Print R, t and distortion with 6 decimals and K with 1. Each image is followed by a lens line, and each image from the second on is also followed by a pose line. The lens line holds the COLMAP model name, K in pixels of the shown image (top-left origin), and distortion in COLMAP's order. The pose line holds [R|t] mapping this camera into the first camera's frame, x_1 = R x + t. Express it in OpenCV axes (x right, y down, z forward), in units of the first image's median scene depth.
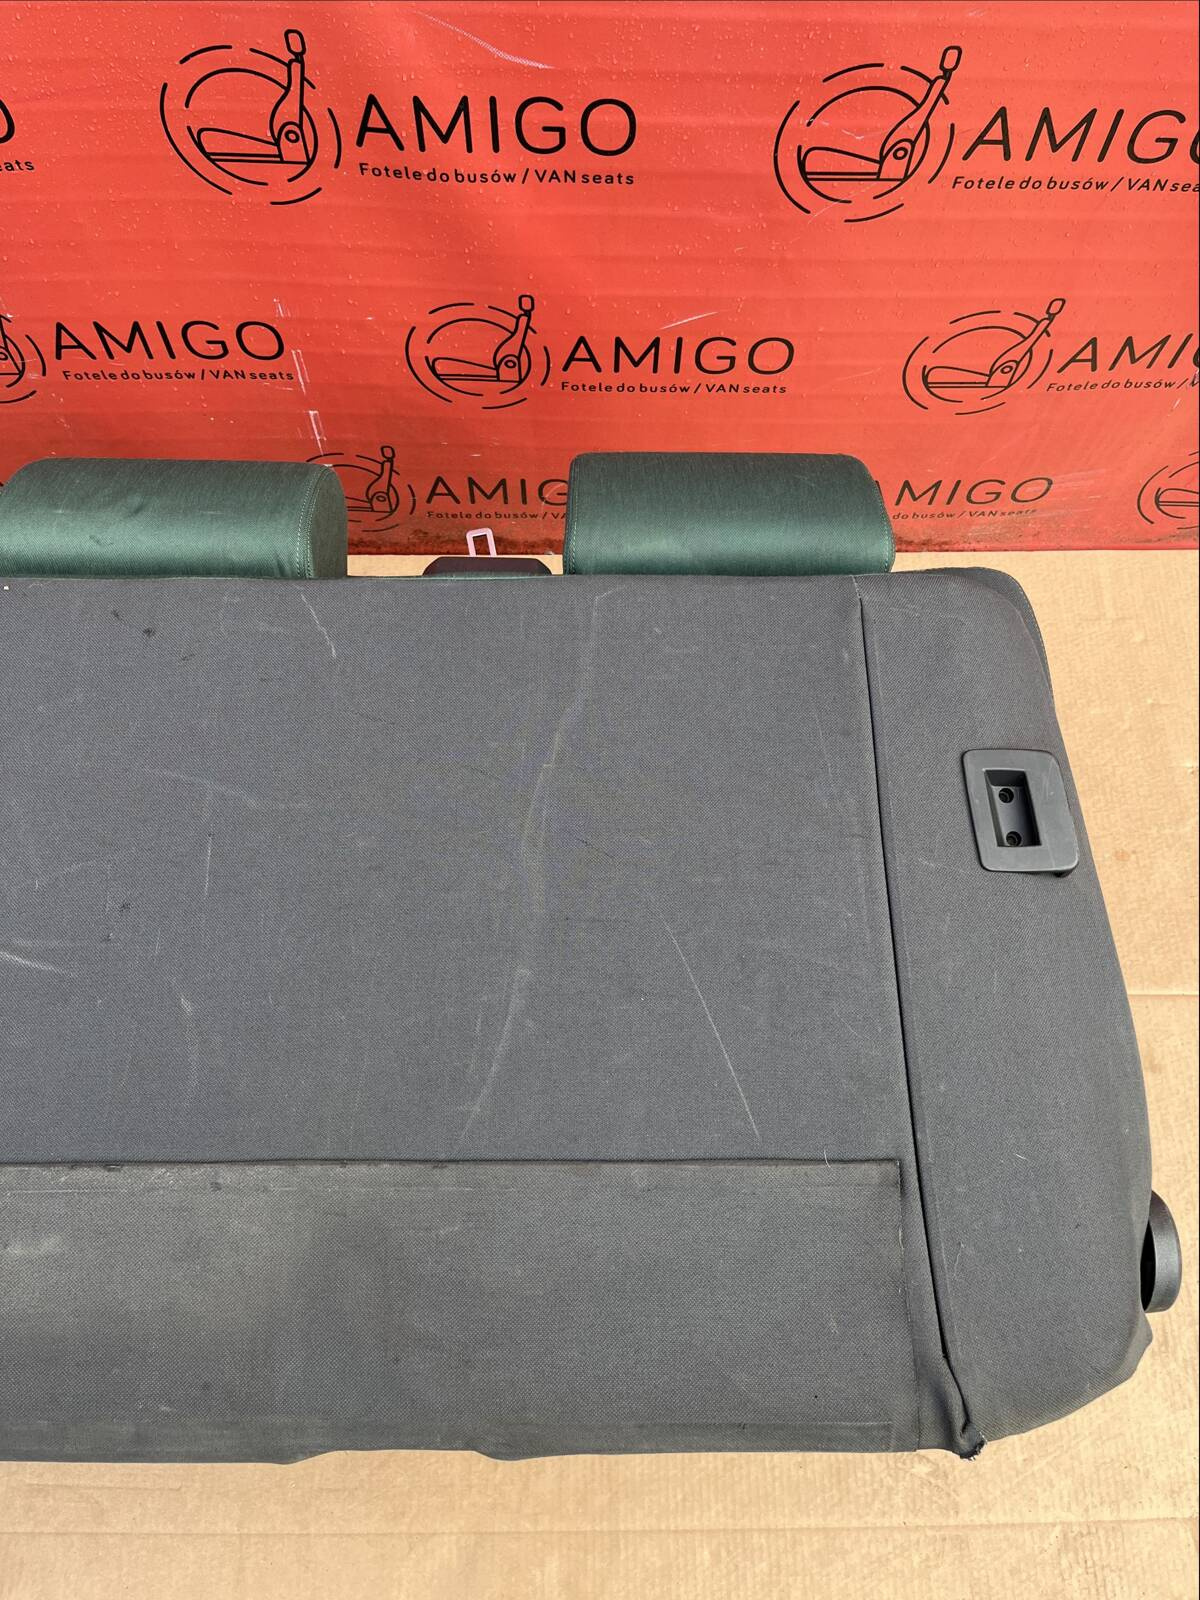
lens RADIAL K [[1226.4, 0, 601.0], [0, 1226.4, 824.8], [0, 0, 1]] dist [0.055405, -0.084120]
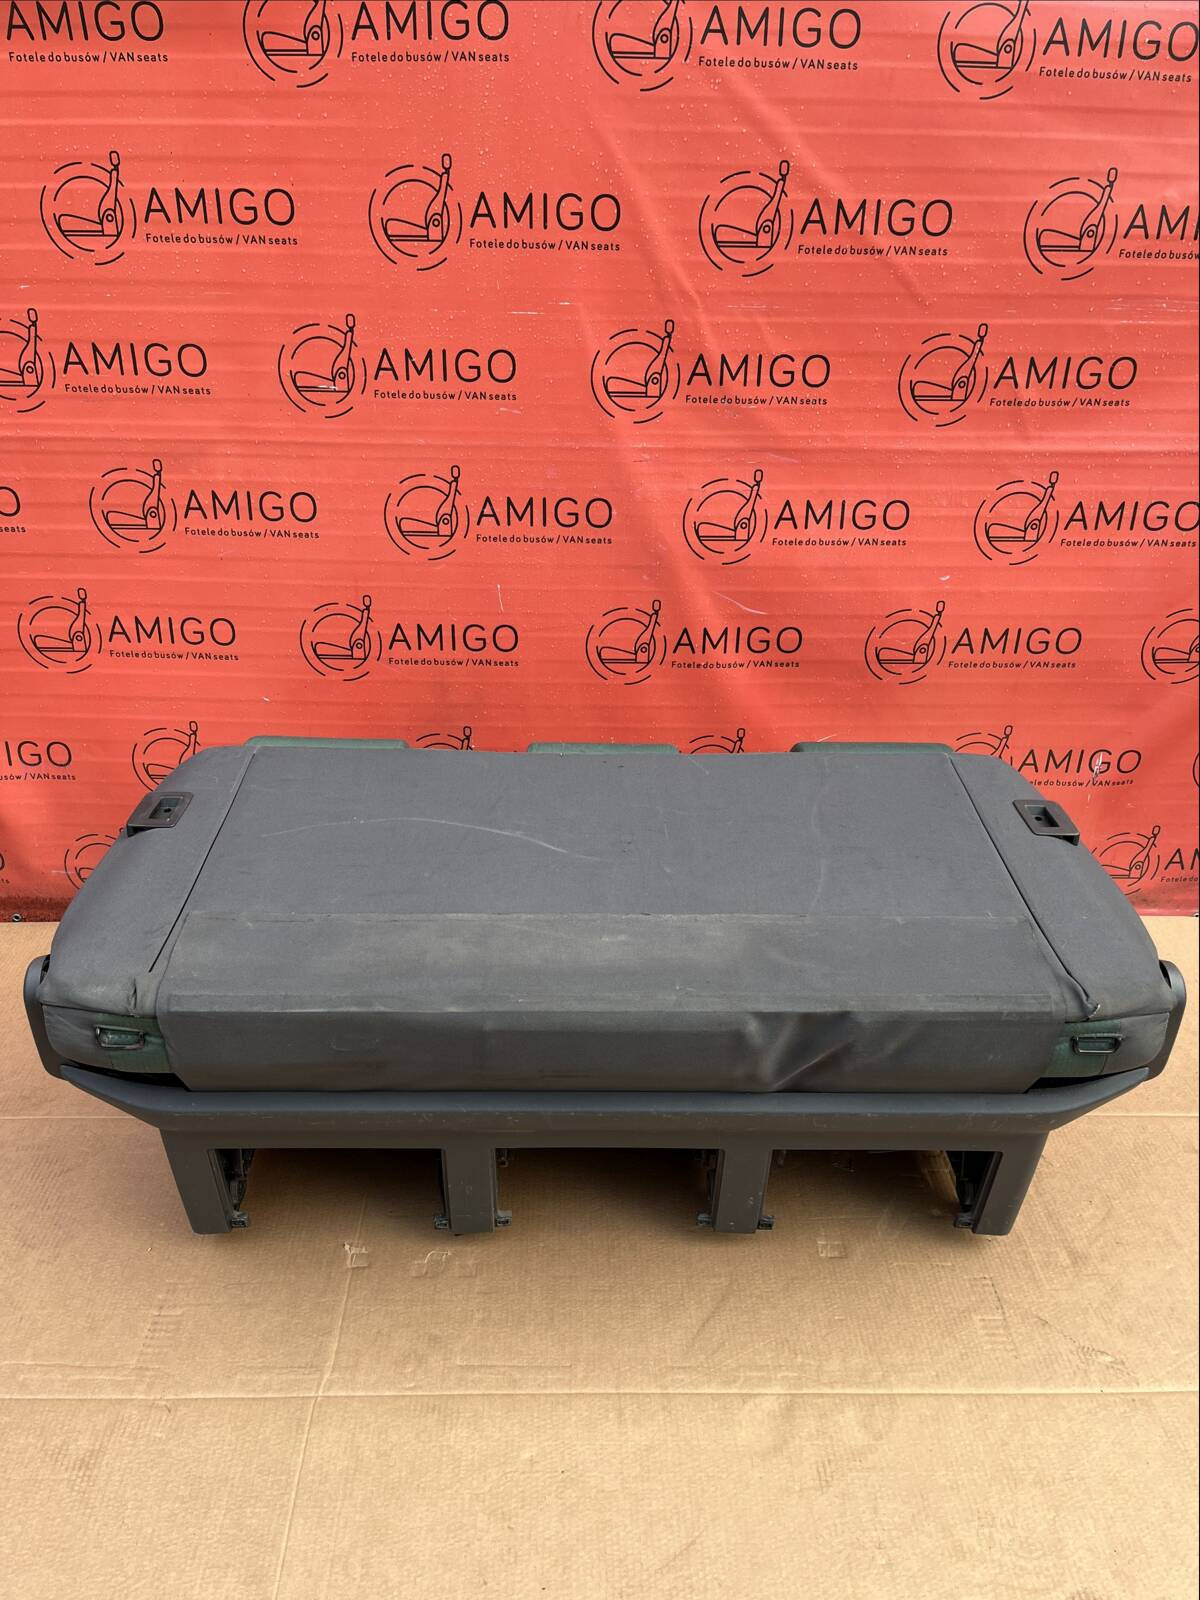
lens RADIAL K [[1226.4, 0, 601.0], [0, 1226.4, 824.8], [0, 0, 1]] dist [0.055405, -0.084120]
pose [[0.999814, -0.010975, 0.015870, -0.333011], [0.018458, 0.783586, -0.621009, 0.951259], [-0.005620, 0.621186, 0.783643, -0.466352]]
